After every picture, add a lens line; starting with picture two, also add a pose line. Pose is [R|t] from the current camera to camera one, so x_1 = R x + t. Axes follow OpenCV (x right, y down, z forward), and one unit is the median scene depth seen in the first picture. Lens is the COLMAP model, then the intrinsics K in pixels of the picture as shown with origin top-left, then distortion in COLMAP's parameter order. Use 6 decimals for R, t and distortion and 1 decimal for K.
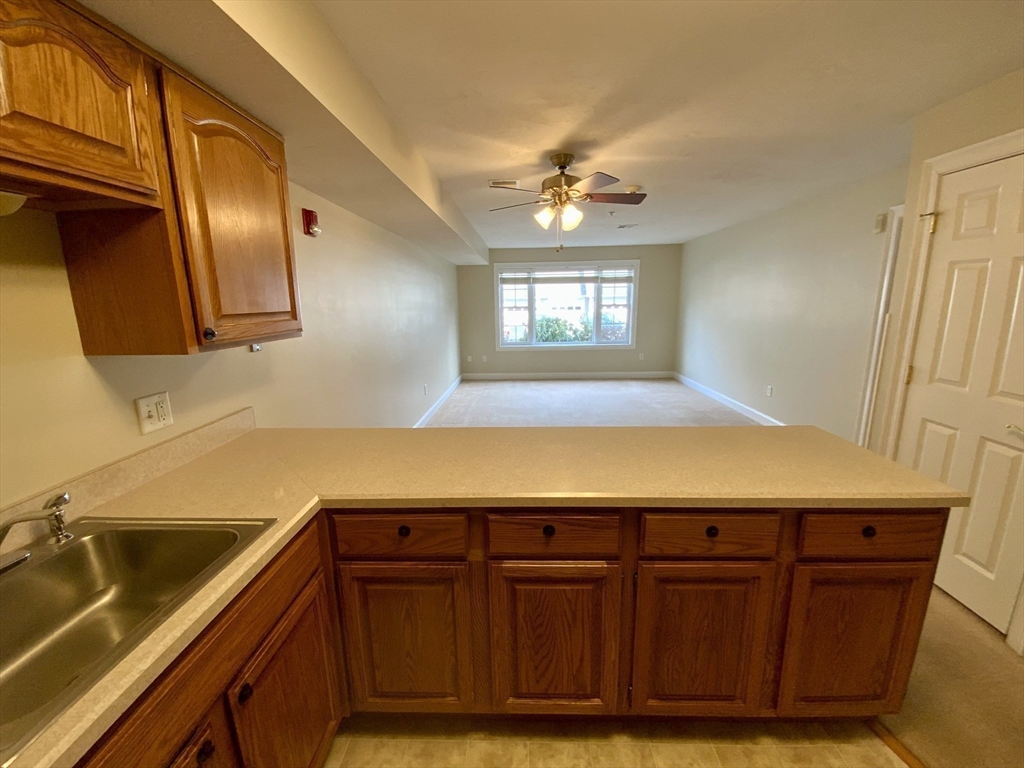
lens RADIAL K [[412.8, 0, 511.9], [0, 412.8, 379.8], [0, 0, 1]] dist [0.001395, -0.007794]
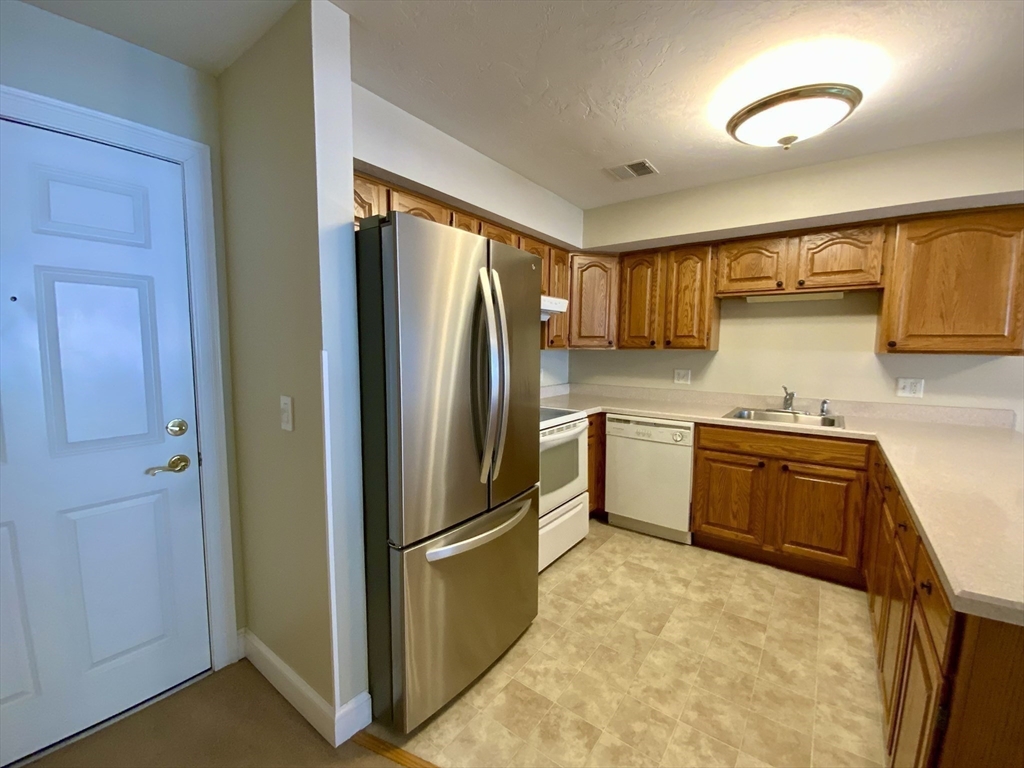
lens RADIAL K [[412.8, 0, 514.3], [0, 412.8, 384.8], [0, 0, 1]] dist [0.001395, -0.007794]
pose [[-0.566469, 0.096811, -0.818377, 1.731853], [-0.157308, 0.962112, 0.222700, -0.068605], [0.808930, 0.254890, -0.529777, 0.550340]]
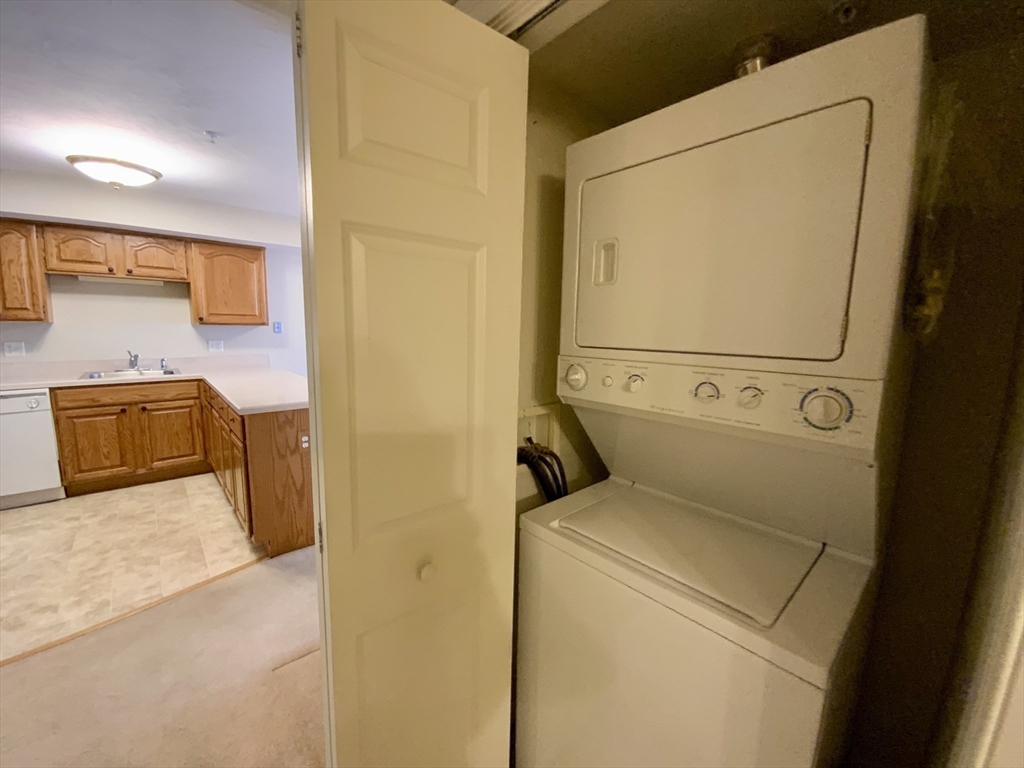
lens RADIAL K [[412.8, 0, 517.9], [0, 412.8, 384.5], [0, 0, 1]] dist [0.001395, -0.007794]
pose [[0.708311, 0.135127, -0.692846, 2.941258], [-0.177011, 0.984148, 0.010978, -0.071687], [0.683346, 0.114866, 0.721002, 0.378935]]
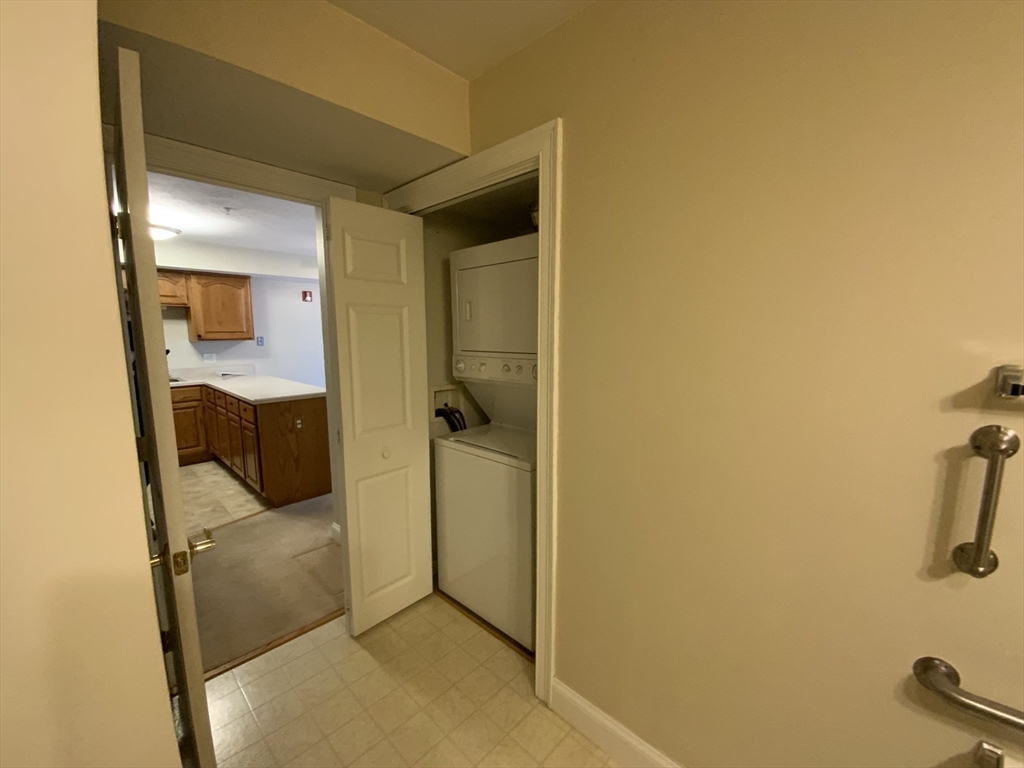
lens RADIAL K [[412.8, 0, 523.1], [0, 412.8, 384.4], [0, 0, 1]] dist [0.001395, -0.007794]
pose [[0.768875, 0.102111, -0.631193, 3.727560], [-0.141613, 0.989845, -0.012371, -0.038668], [0.623520, 0.098897, 0.775527, -0.080666]]
